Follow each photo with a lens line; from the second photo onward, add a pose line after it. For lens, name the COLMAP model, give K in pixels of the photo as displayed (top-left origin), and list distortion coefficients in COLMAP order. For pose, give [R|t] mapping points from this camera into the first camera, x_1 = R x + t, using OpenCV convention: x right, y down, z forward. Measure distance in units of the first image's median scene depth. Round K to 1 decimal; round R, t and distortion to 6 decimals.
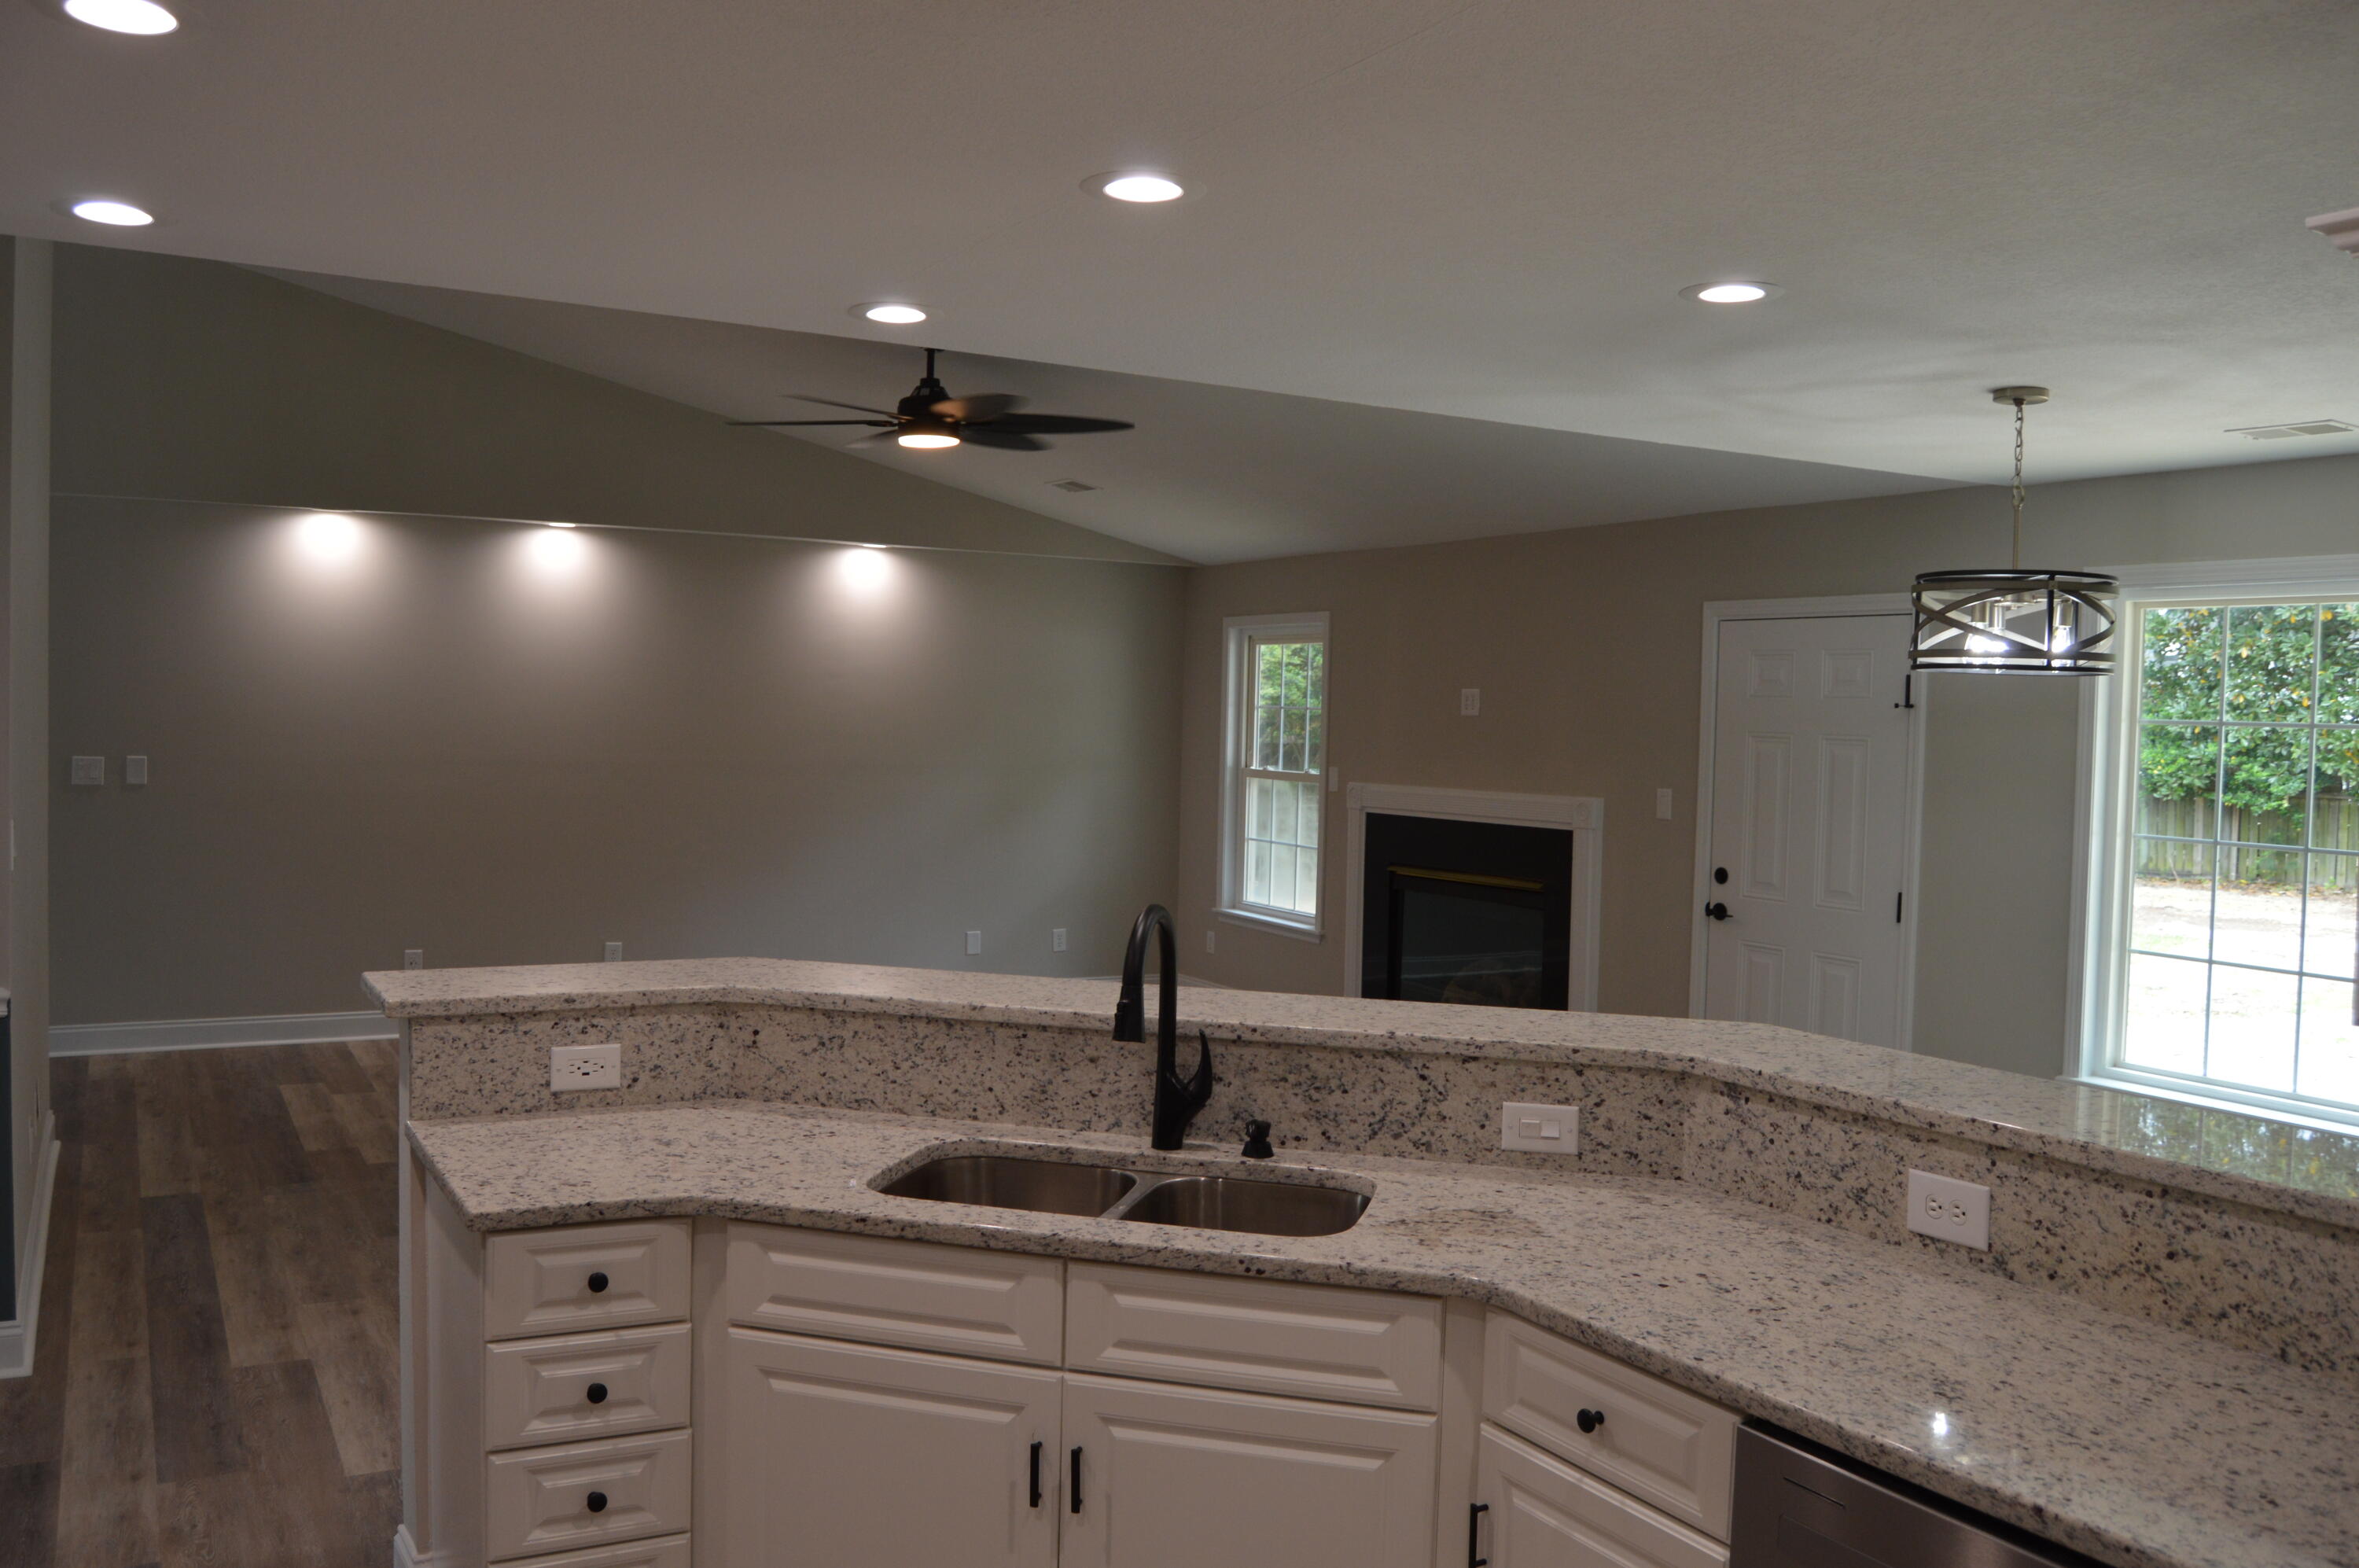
lens RADIAL K [[1862.2, 0, 1179.5], [0, 1862.2, 784.0], [0, 0, 1]] dist [-0.070440, 0.000387]
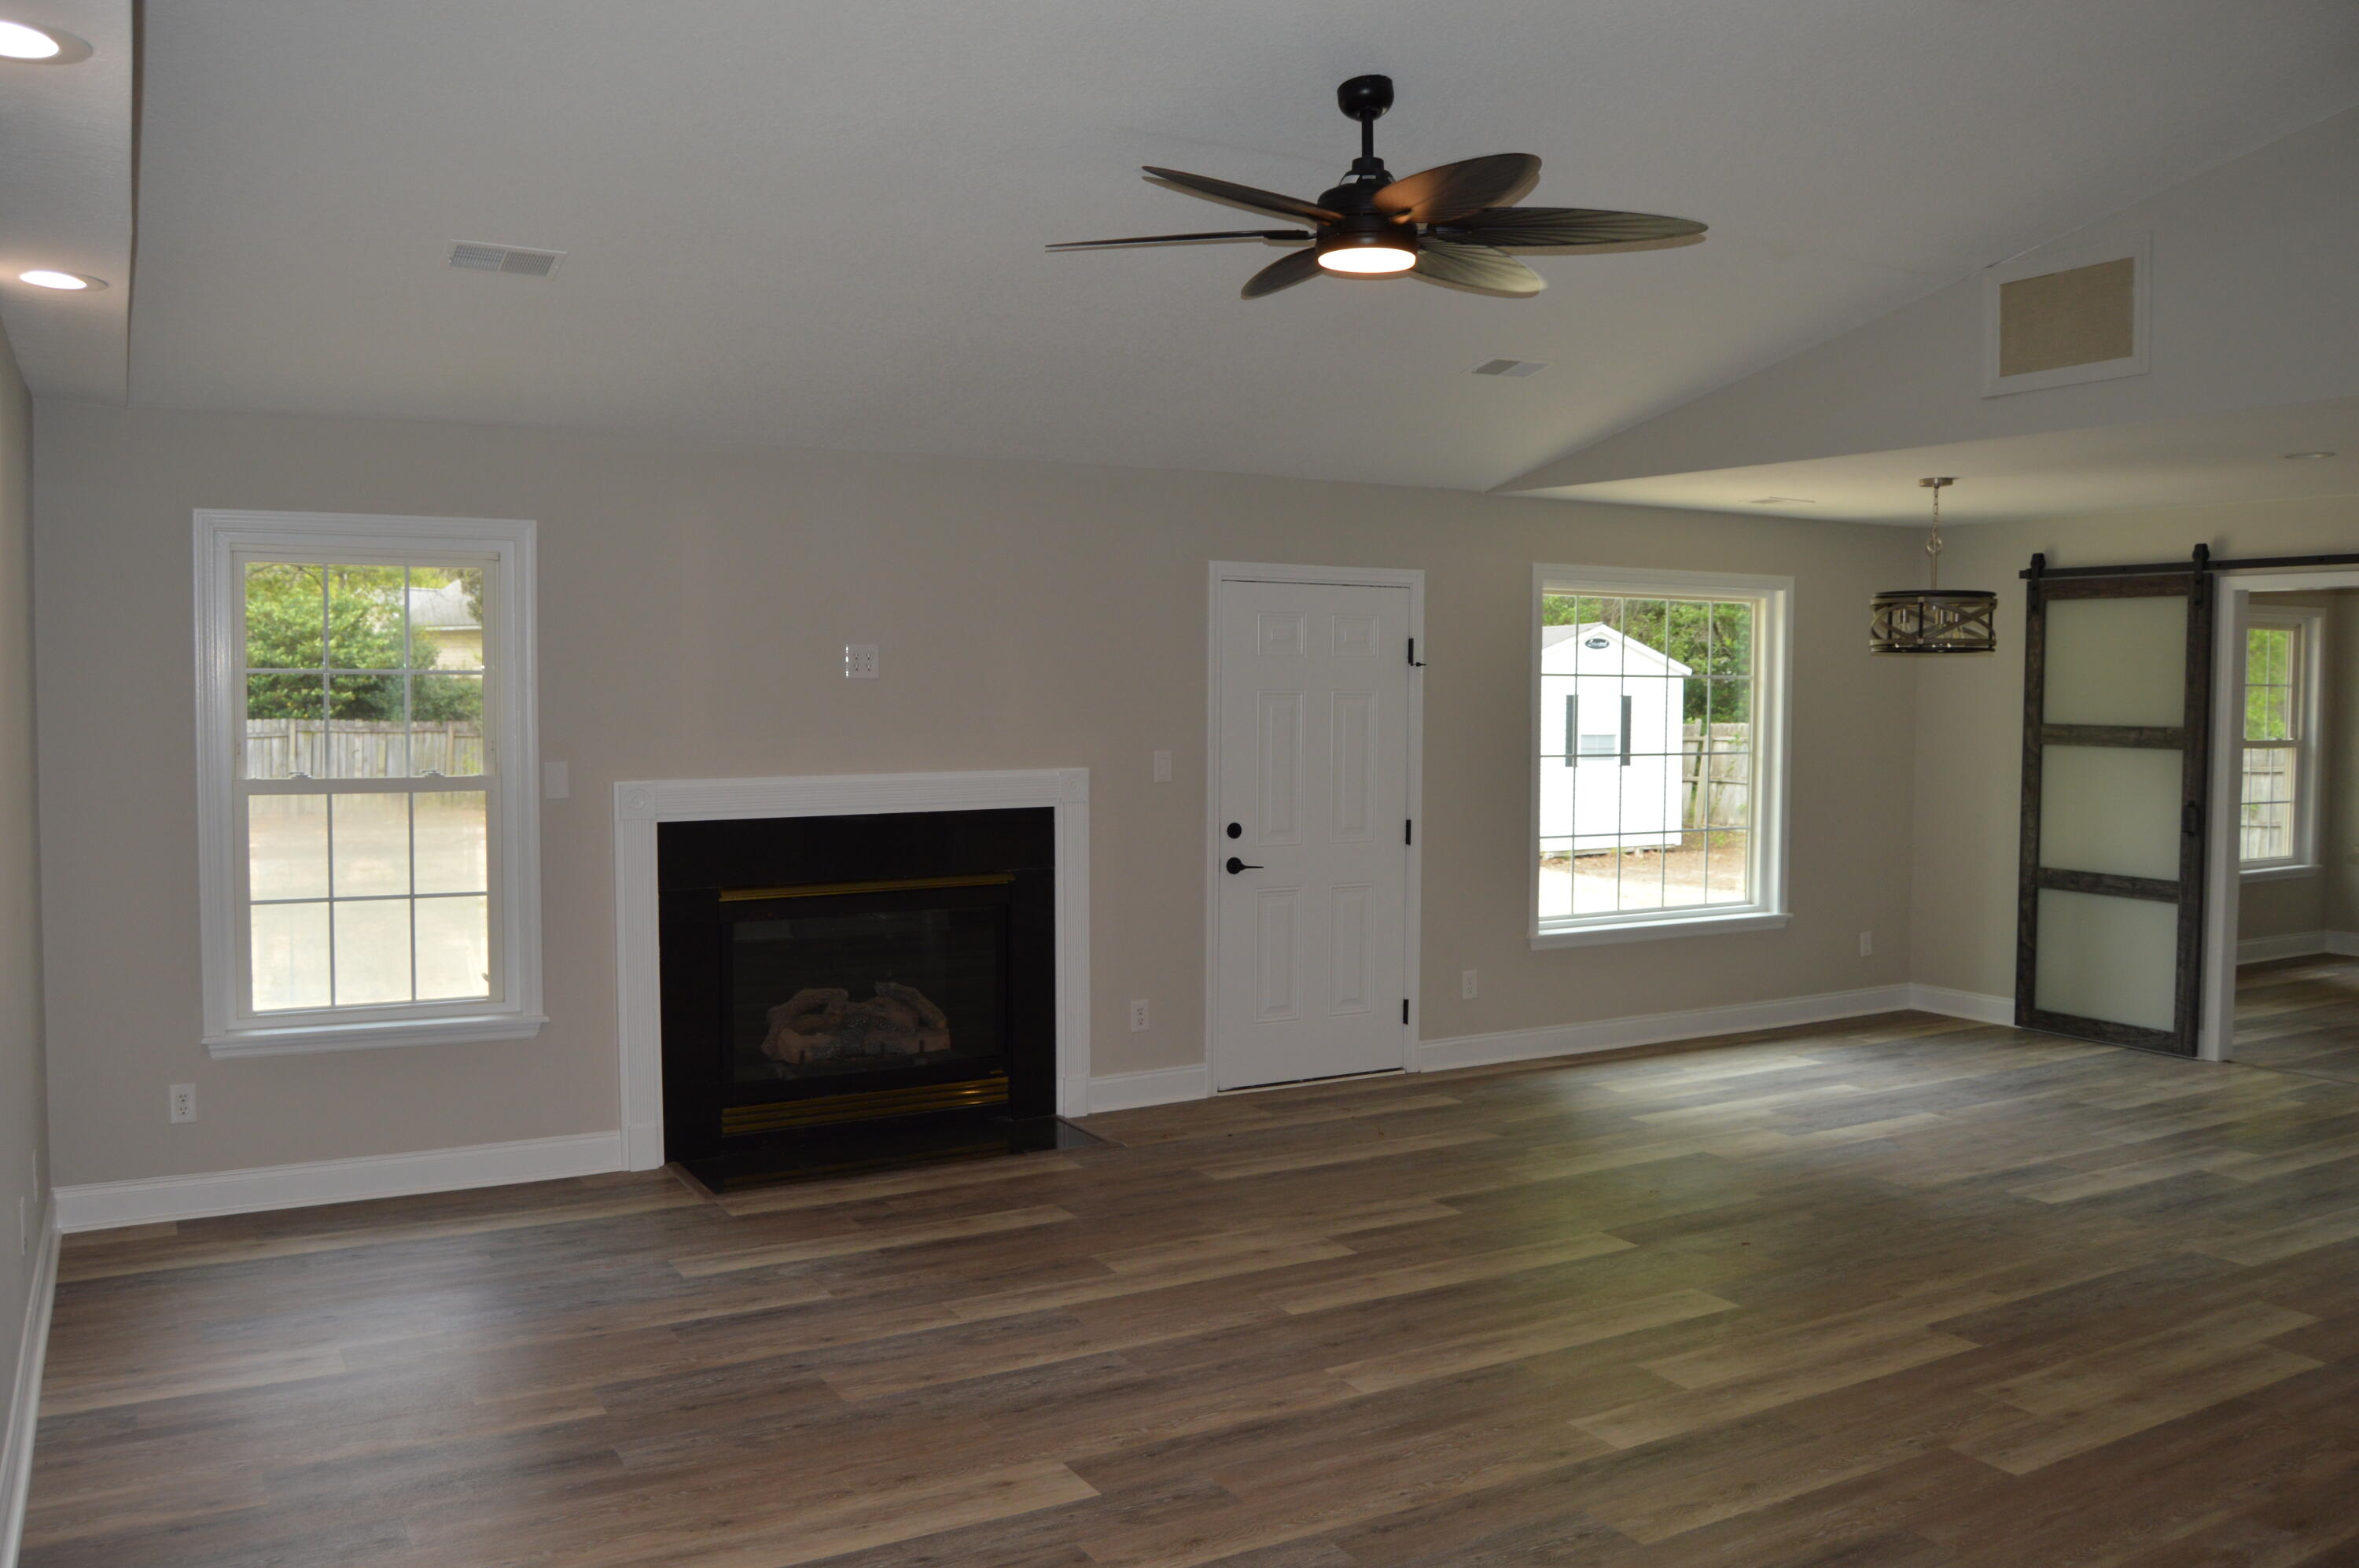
lens RADIAL K [[1862.2, 0, 1179.5], [0, 1862.2, 784.0], [0, 0, 1]] dist [-0.070440, 0.000387]
pose [[0.003803, -0.087354, 0.996170, -0.673357], [0.025710, 0.995857, 0.087229, -0.061409], [-0.999662, 0.025280, 0.006033, 0.942124]]
